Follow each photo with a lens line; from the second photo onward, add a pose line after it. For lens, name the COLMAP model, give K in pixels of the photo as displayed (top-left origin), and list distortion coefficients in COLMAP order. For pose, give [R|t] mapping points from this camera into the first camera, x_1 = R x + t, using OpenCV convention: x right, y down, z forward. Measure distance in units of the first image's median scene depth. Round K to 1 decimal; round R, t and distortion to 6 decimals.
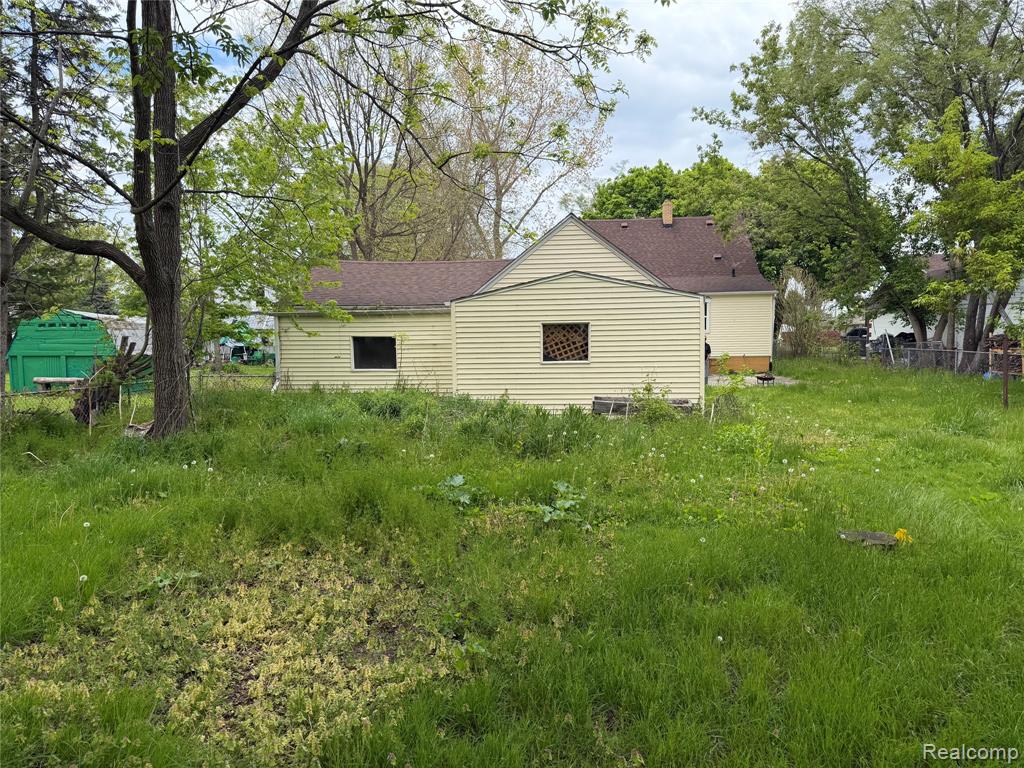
lens RADIAL K [[716.1, 0, 512.0], [0, 716.1, 384.0], [0, 0, 1]] dist [0.003640, 0.000023]
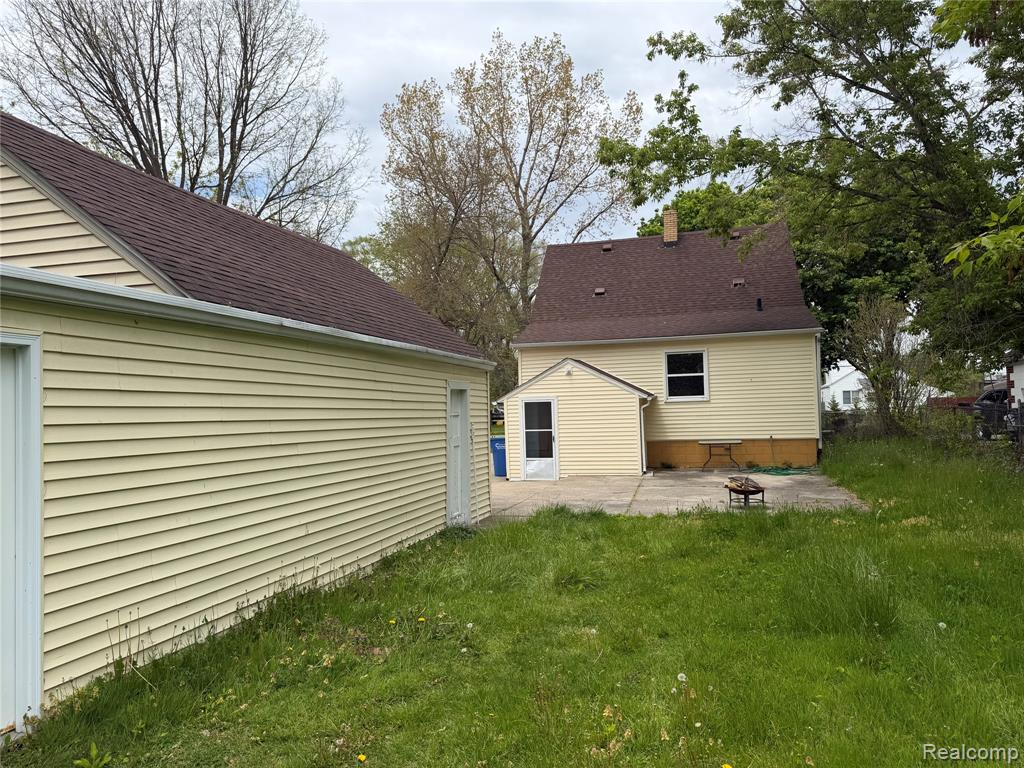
lens RADIAL K [[716.1, 0, 512.0], [0, 716.1, 384.0], [0, 0, 1]] dist [0.003640, 0.000023]
pose [[0.979966, -0.020392, -0.198118, 0.255547], [0.000430, 0.994959, -0.100280, -0.025870], [0.199164, 0.098186, 0.975035, 0.404444]]
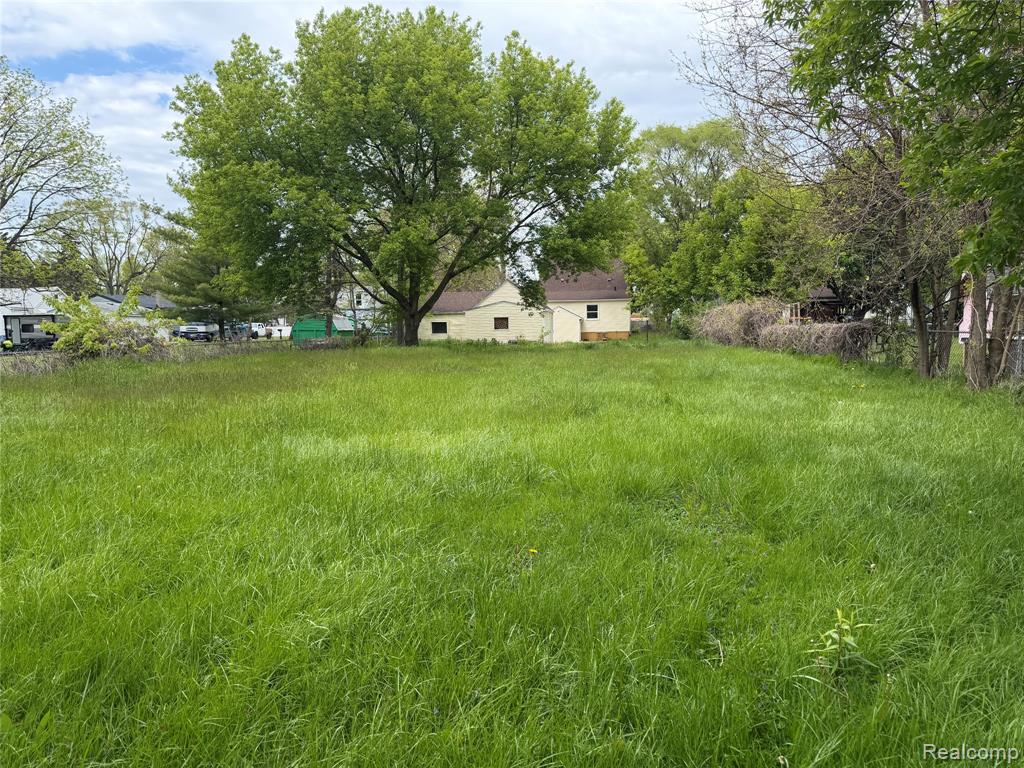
lens RADIAL K [[716.1, 0, 512.0], [0, 716.1, 384.0], [0, 0, 1]] dist [0.003640, 0.000023]
pose [[0.999038, 0.000287, -0.043857, 0.133319], [0.000587, 0.999802, 0.019898, 0.074268], [0.043854, -0.019905, 0.998840, -1.101737]]
